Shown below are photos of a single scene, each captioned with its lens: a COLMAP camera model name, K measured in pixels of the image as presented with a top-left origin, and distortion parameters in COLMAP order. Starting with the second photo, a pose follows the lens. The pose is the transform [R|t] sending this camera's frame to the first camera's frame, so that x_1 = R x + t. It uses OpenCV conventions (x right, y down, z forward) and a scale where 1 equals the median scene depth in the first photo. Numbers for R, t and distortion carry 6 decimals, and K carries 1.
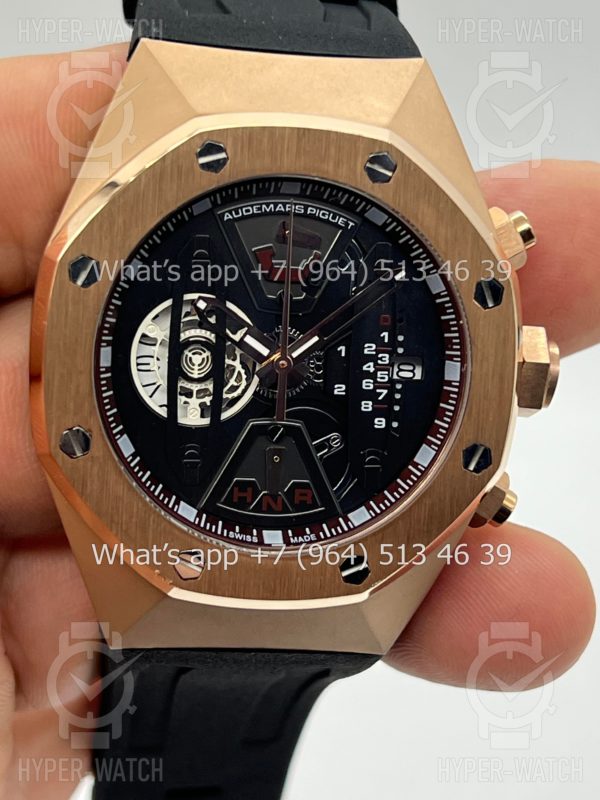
lens RADIAL K [[1832.0, 0, 300.0], [0, 1832.0, 400.0], [0, 0, 1]] dist [0.178201, 0.039823]
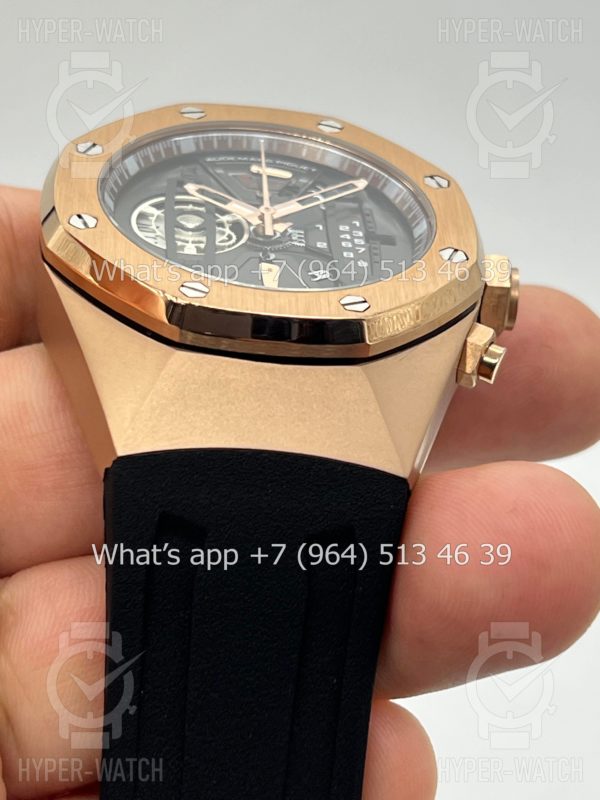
lens RADIAL K [[1832.0, 0, 300.0], [0, 1832.0, 400.0], [0, 0, 1]] dist [0.178201, 0.039823]
pose [[0.993803, -0.080573, 0.076580, -0.084104], [0.106750, 0.499642, -0.859629, 0.997135], [0.031000, 0.862476, 0.505147, 0.529206]]
